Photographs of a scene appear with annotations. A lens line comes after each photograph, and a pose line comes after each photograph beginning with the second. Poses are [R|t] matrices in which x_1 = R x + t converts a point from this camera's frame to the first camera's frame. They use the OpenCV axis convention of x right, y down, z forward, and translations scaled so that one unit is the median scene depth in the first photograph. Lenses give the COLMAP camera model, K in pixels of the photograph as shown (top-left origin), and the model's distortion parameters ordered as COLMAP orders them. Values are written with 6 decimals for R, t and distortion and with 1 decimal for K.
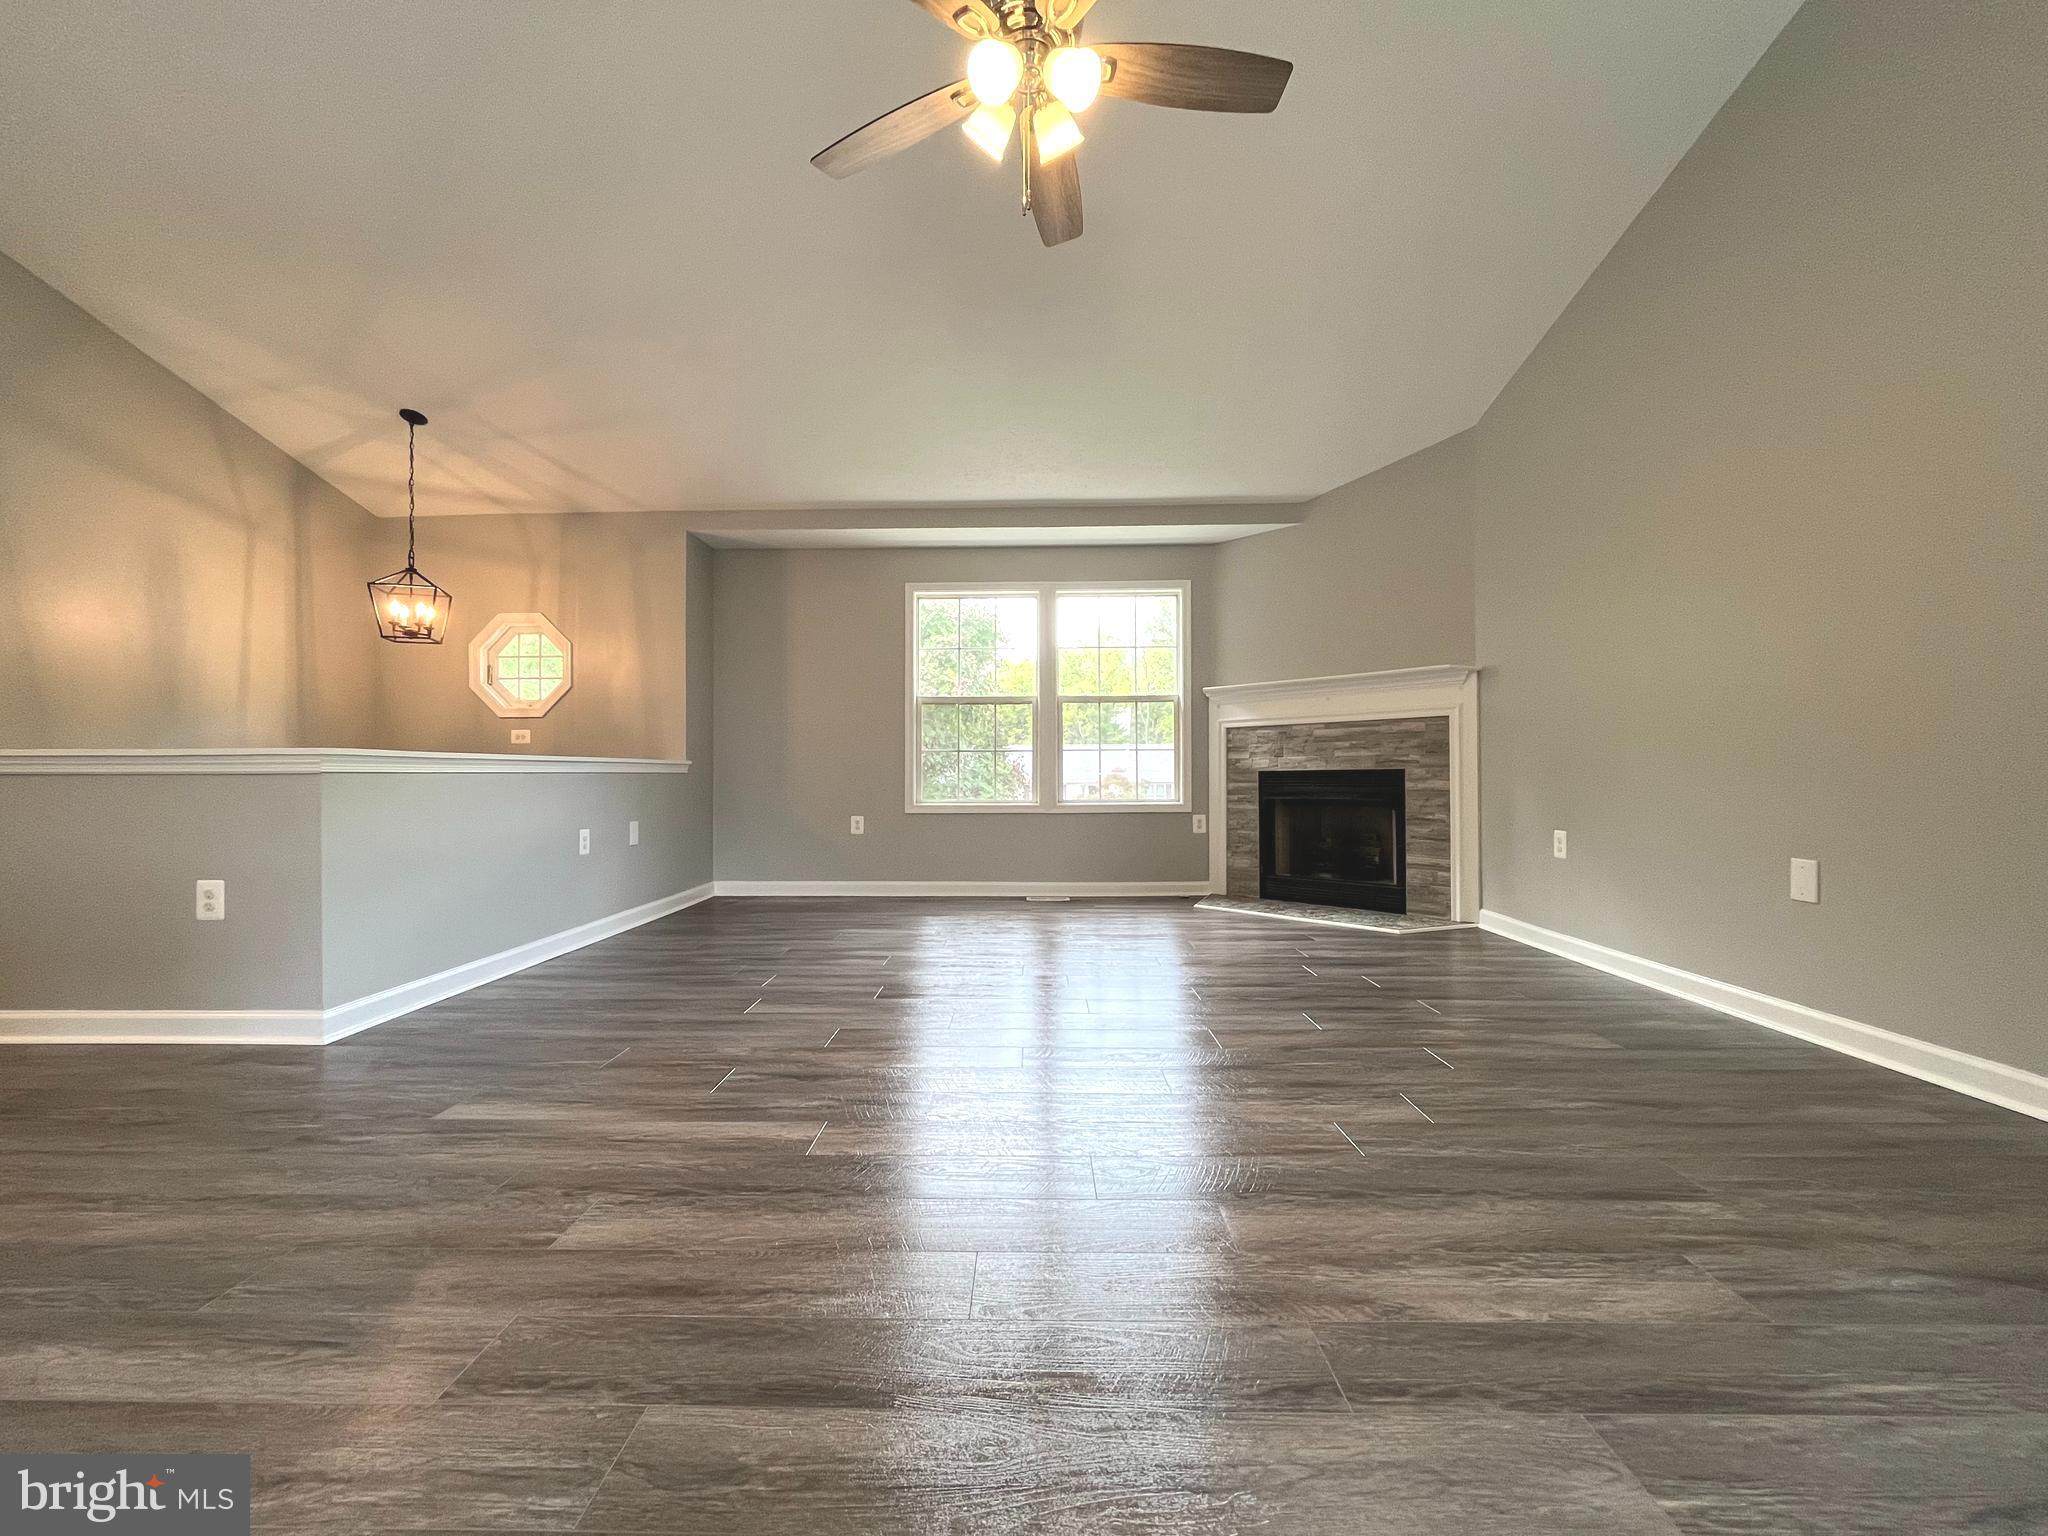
lens RADIAL K [[827.1, 0, 1014.9], [0, 827.1, 770.7], [0, 0, 1]] dist [-0.002812, -0.000167]
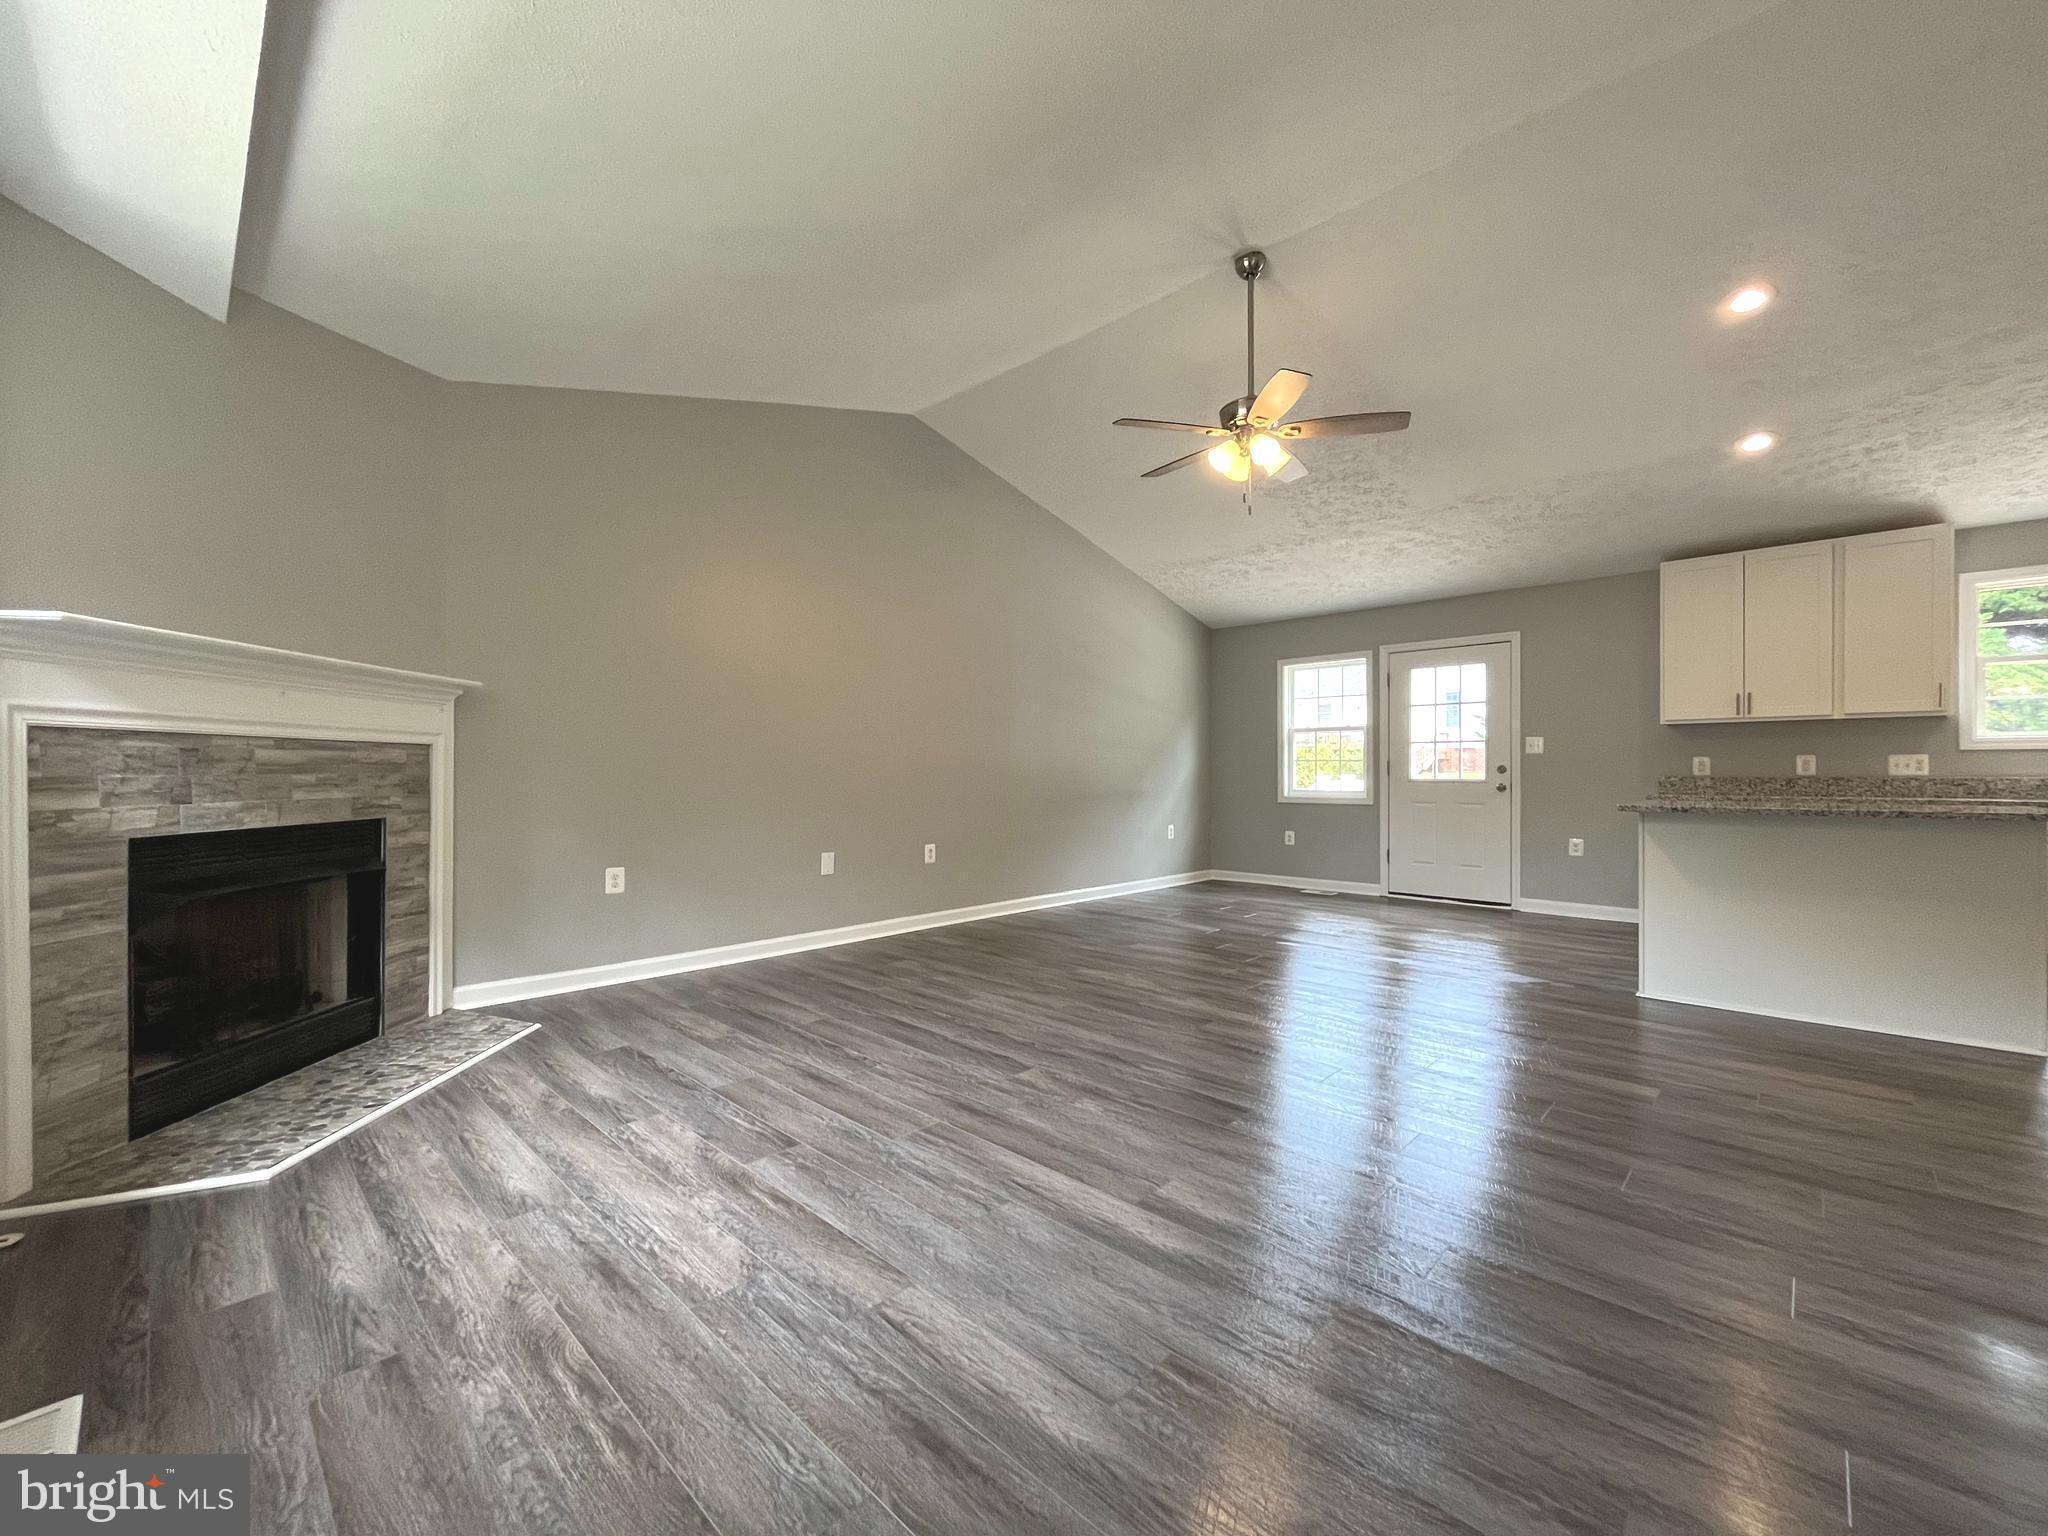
lens RADIAL K [[827.1, 0, 1015.1], [0, 827.1, 774.4], [0, 0, 1]] dist [-0.002812, -0.000167]
pose [[-0.735536, 0.002603, 0.677481, -0.338047], [-0.001817, 0.999981, -0.005815, -0.032355], [-0.677483, -0.005508, -0.735517, 1.081661]]
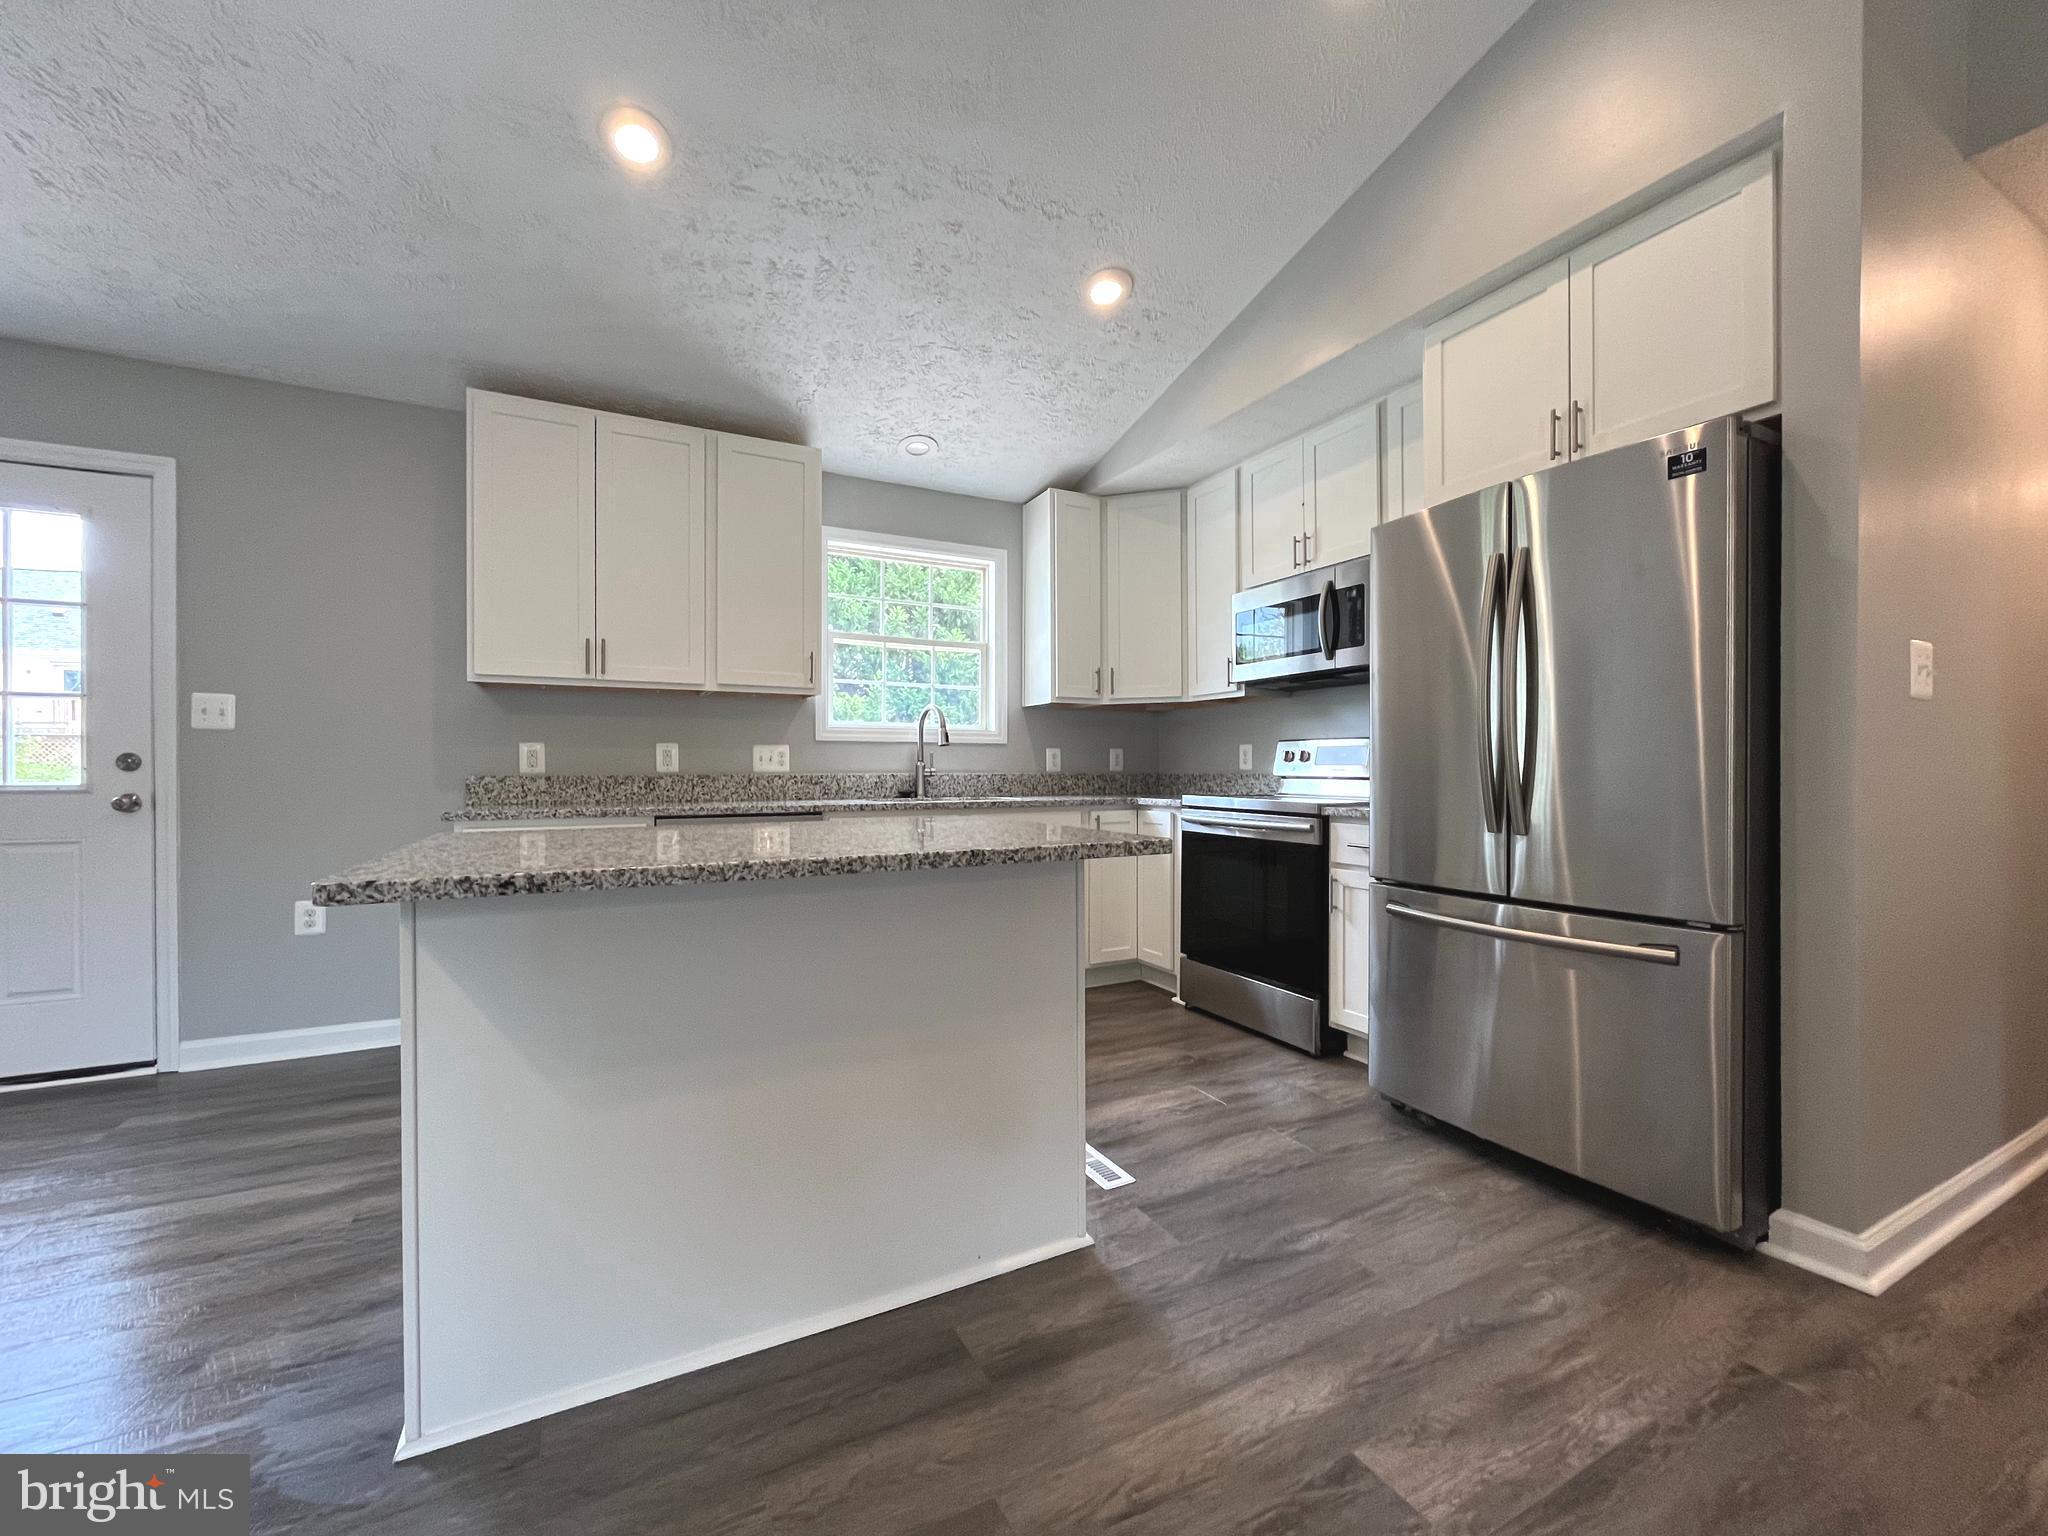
lens RADIAL K [[827.1, 0, 1016.4], [0, 827.1, 769.7], [0, 0, 1]] dist [-0.002812, -0.000167]
pose [[-0.876142, 0.005318, -0.482025, -0.287168], [0.008936, 0.999946, -0.005211, -0.035122], [0.481971, -0.008873, -0.876142, 0.430812]]
